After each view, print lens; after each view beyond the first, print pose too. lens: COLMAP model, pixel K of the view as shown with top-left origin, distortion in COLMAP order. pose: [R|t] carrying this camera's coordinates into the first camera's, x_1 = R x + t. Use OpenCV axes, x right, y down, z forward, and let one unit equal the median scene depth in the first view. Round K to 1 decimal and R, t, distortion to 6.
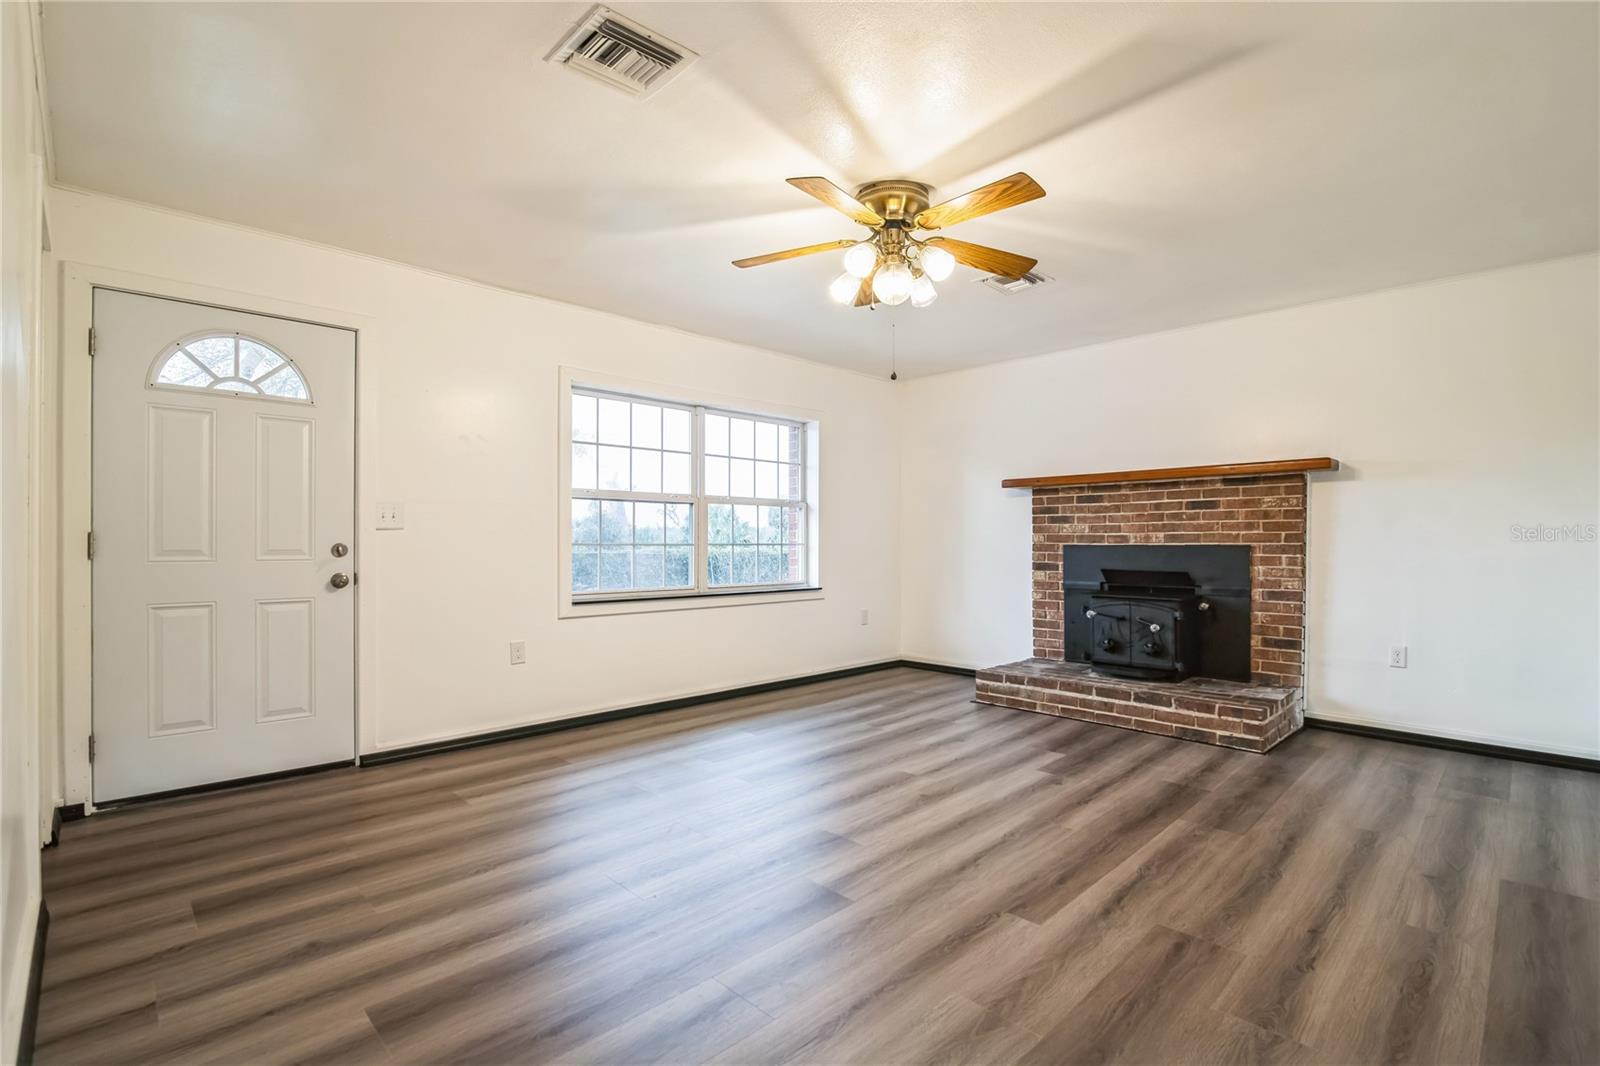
lens RADIAL K [[733.4, 0, 801.8], [0, 733.4, 540.8], [0, 0, 1]] dist [-0.020132, 0.001042]
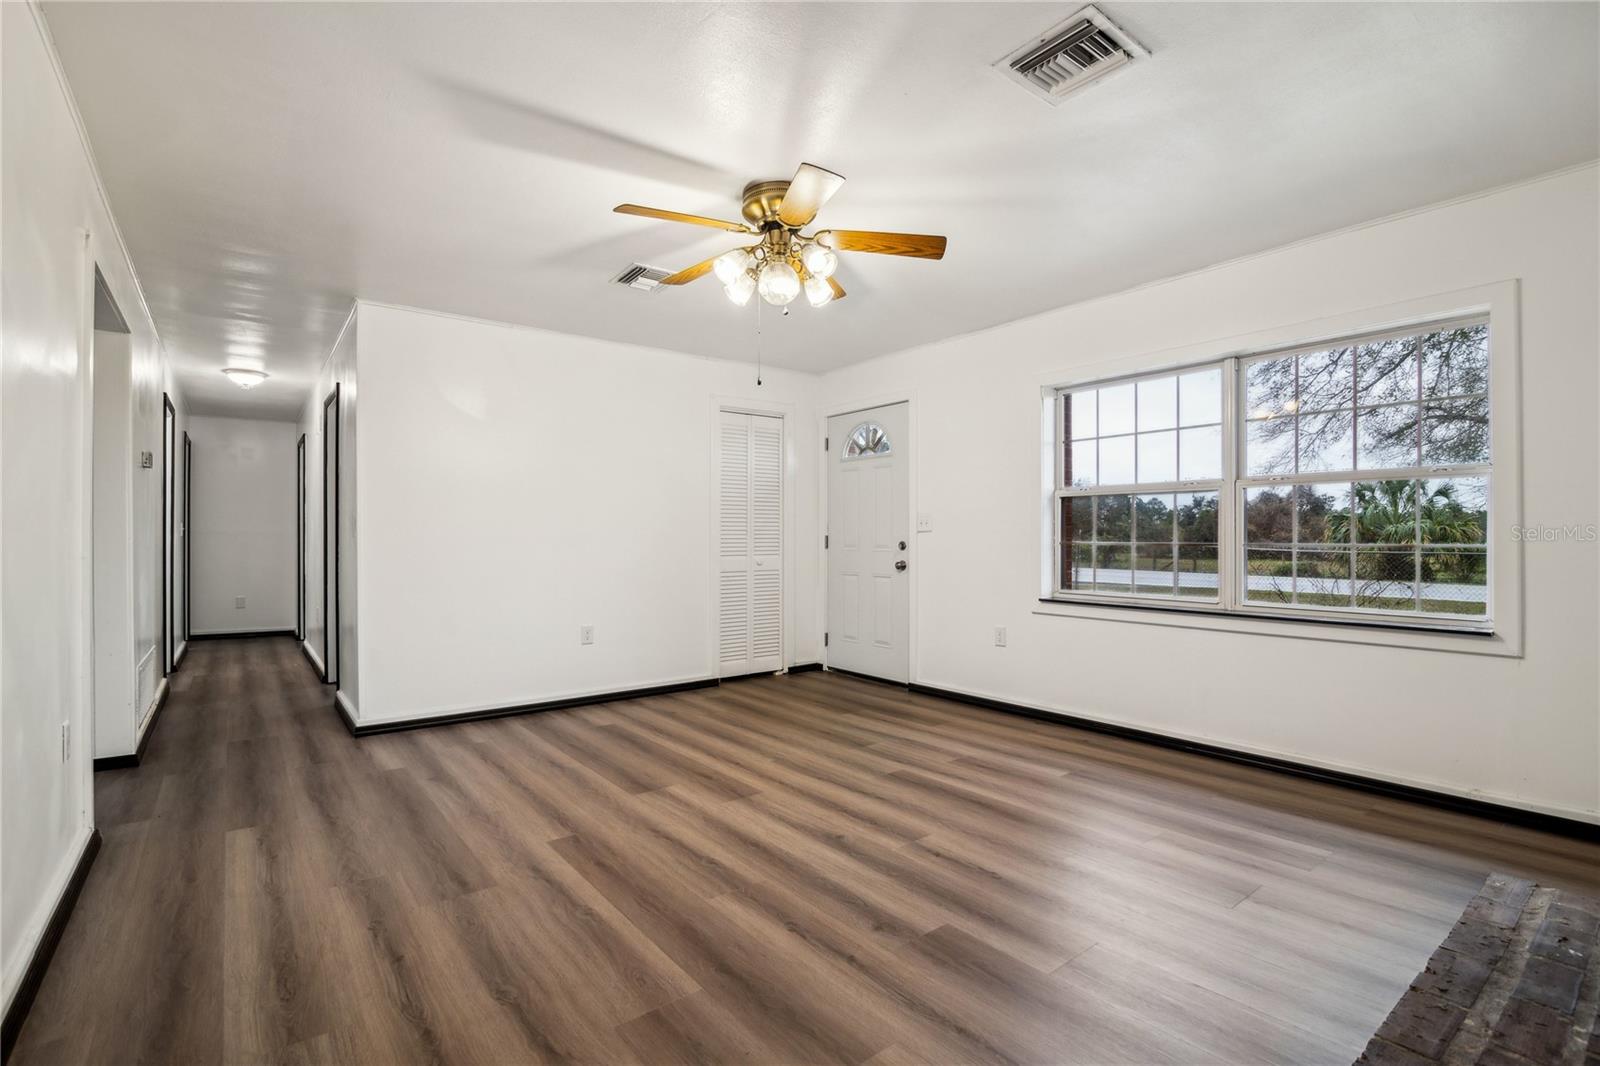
lens RADIAL K [[733.4, 0, 801.8], [0, 733.4, 540.8], [0, 0, 1]] dist [-0.020132, 0.001042]
pose [[-0.107131, 0.002481, -0.994242, 1.123016], [0.000307, 0.999997, 0.002462, -0.001877], [0.994245, -0.000041, -0.107131, 1.148175]]
